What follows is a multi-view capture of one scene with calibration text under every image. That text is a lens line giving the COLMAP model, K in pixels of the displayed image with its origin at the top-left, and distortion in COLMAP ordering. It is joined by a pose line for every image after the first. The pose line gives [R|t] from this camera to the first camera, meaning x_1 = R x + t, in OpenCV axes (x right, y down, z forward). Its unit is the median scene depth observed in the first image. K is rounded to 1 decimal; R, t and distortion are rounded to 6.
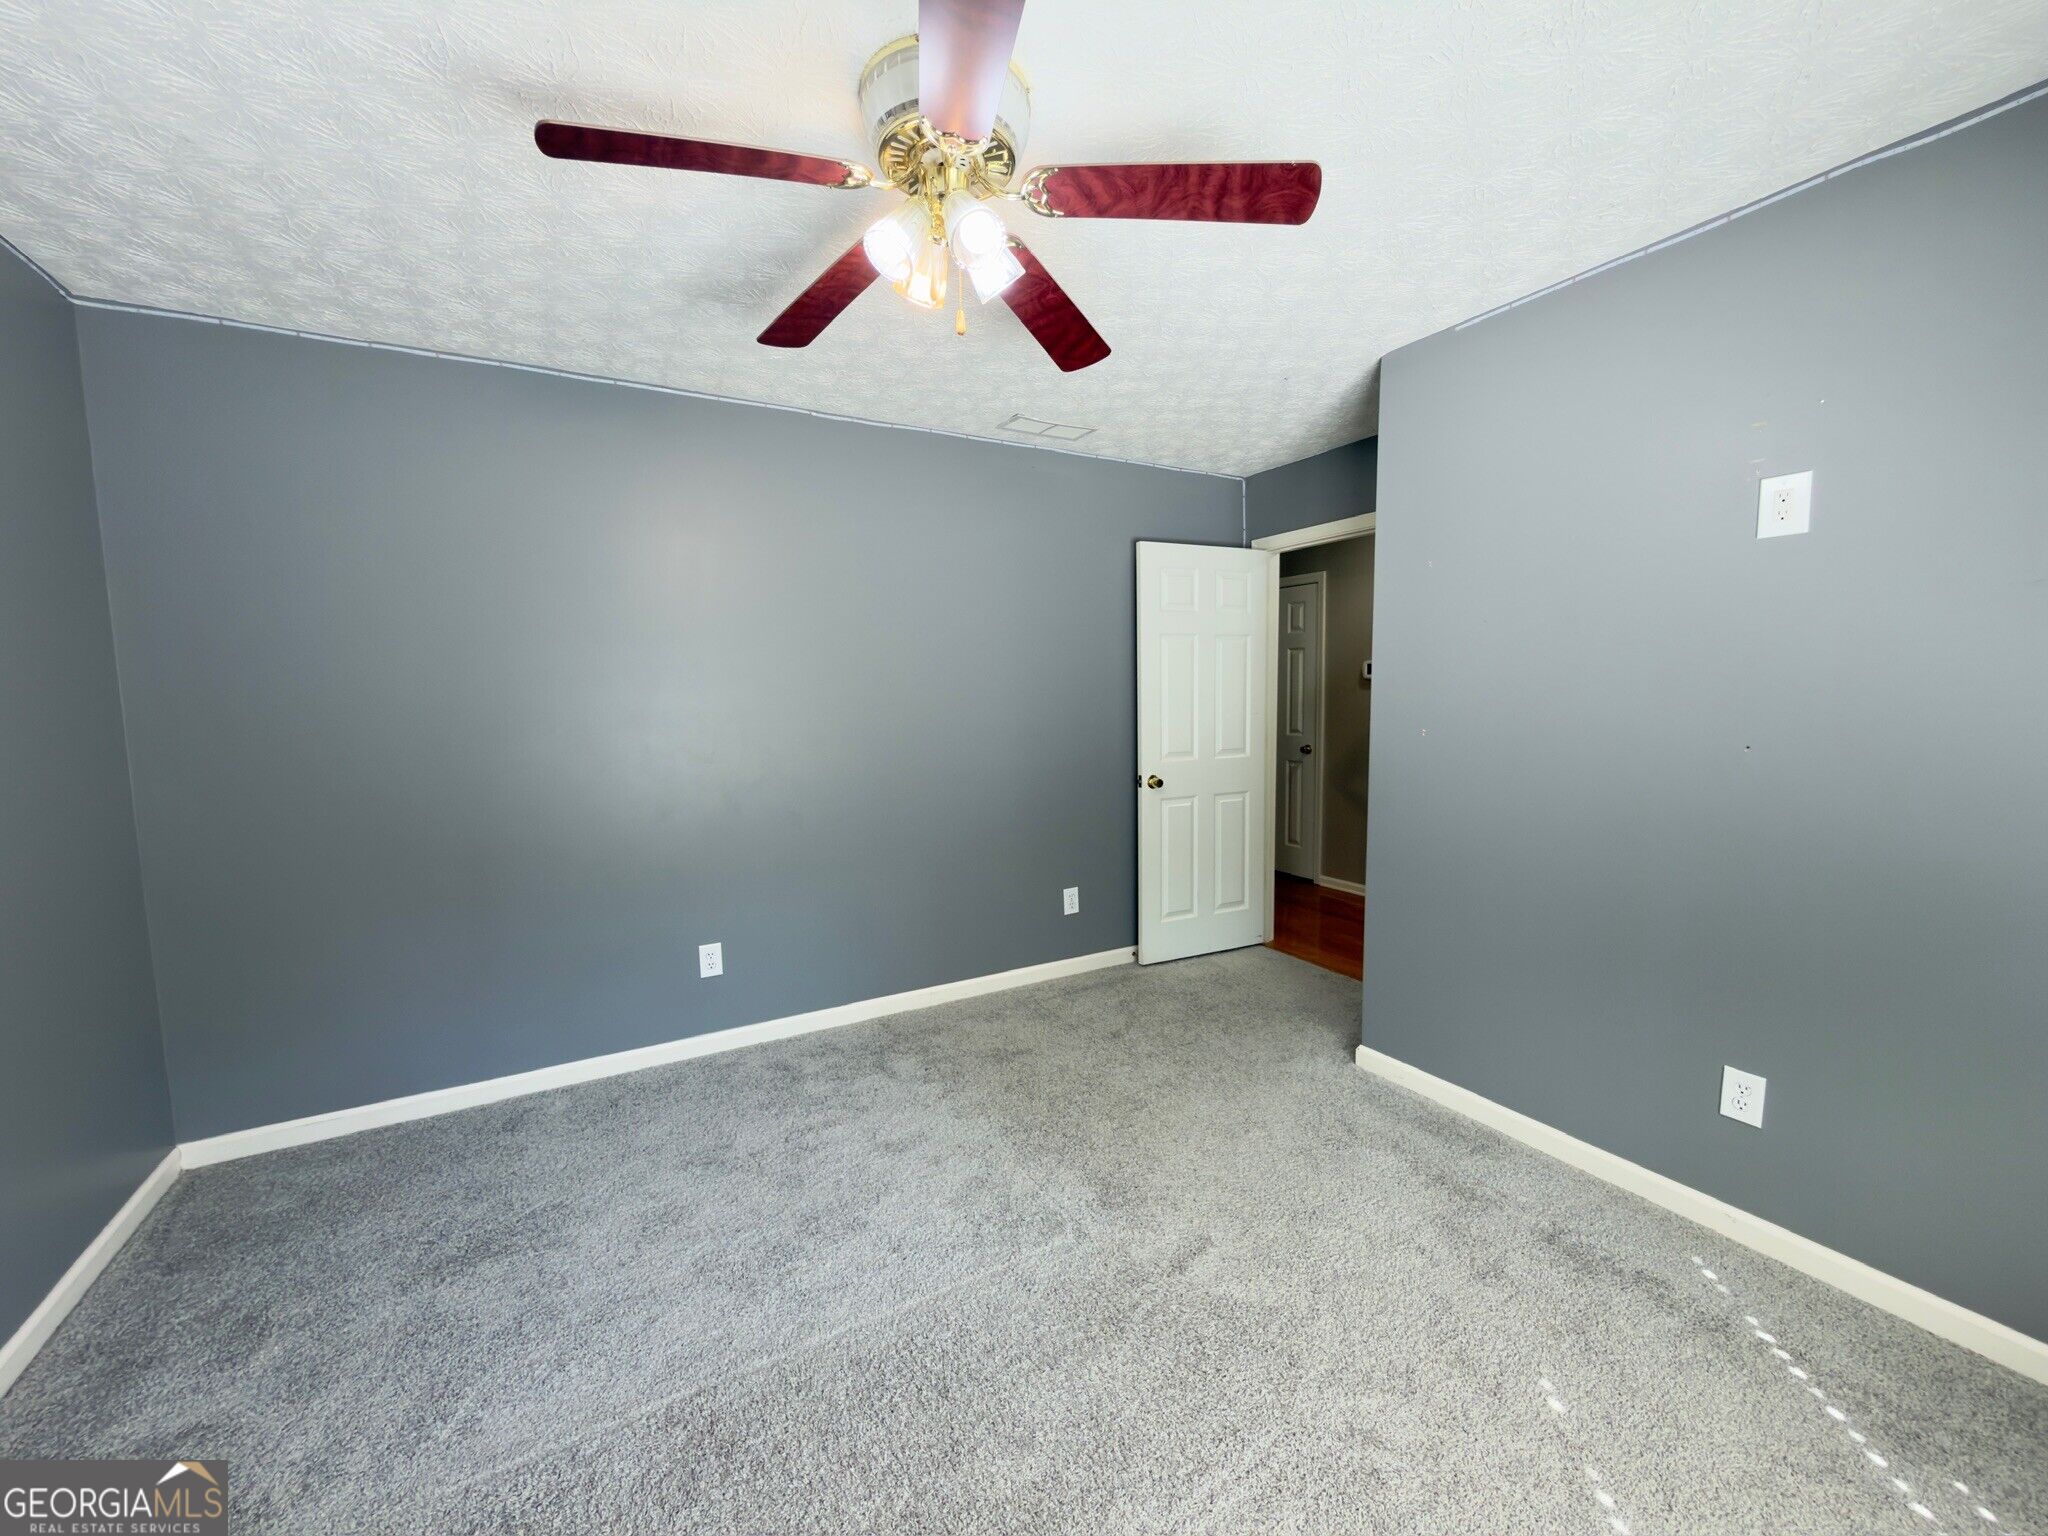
lens RADIAL K [[817.5, 0, 1025.4], [0, 817.5, 766.1], [0, 0, 1]] dist [-0.000608, 0.000459]
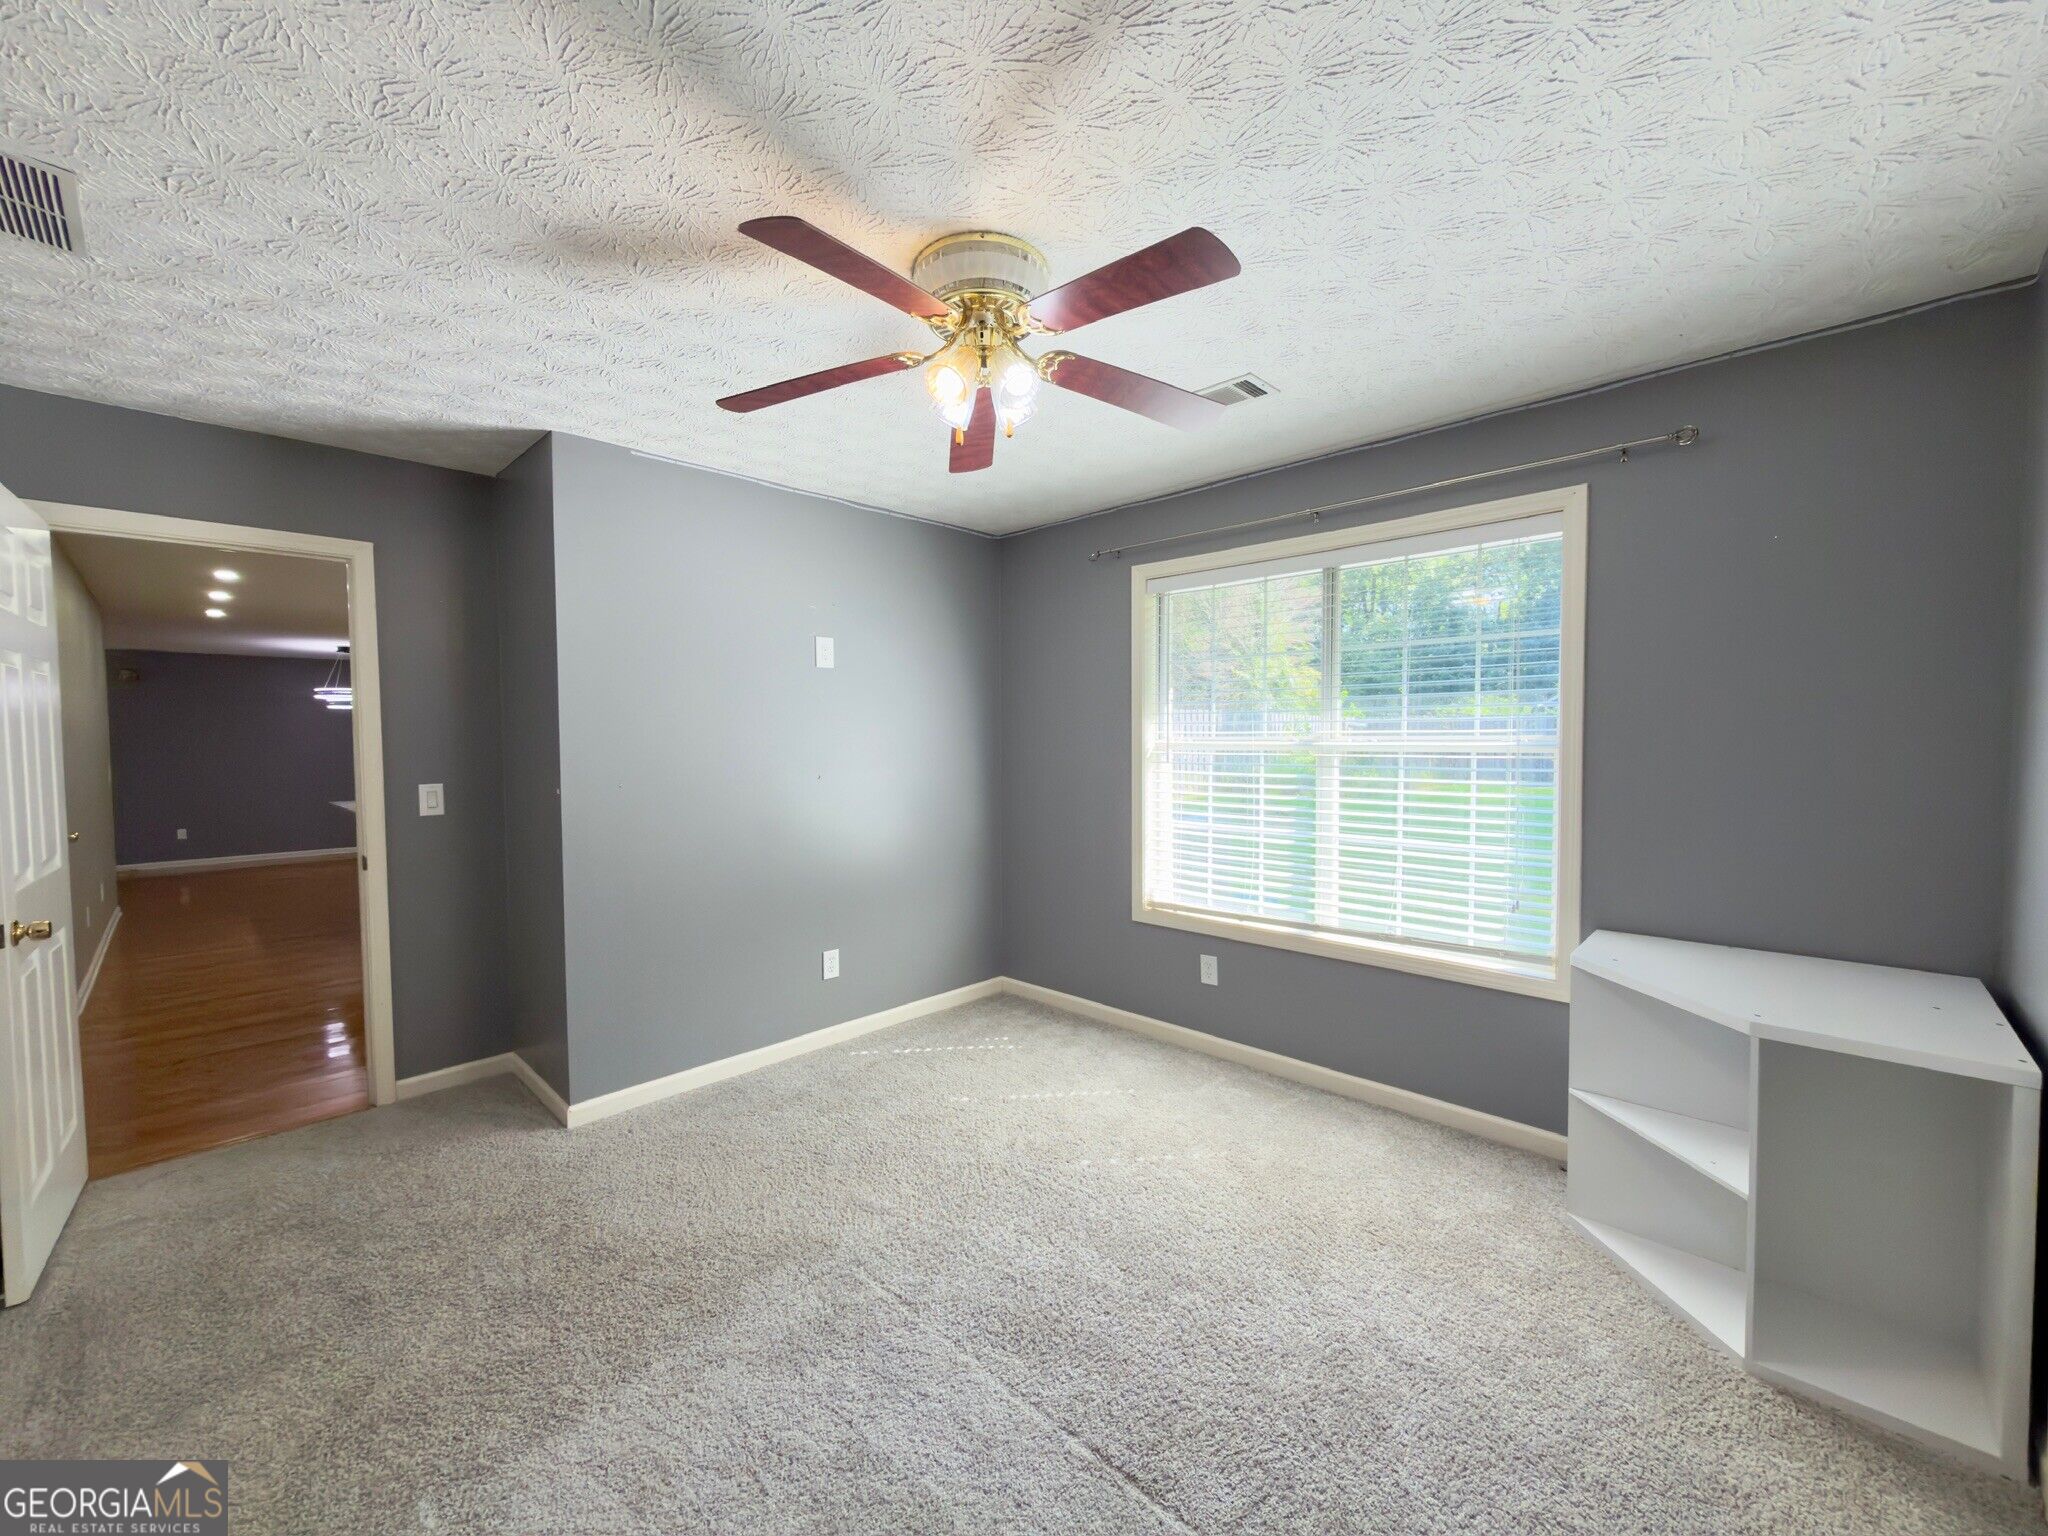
lens RADIAL K [[817.5, 0, 1026.4], [0, 817.5, 771.6], [0, 0, 1]] dist [-0.000608, 0.000459]
pose [[-0.279155, -0.025318, 0.959912, -0.694213], [0.099370, 0.993524, 0.055103, -0.061829], [-0.955091, 0.110769, -0.274831, 0.709581]]
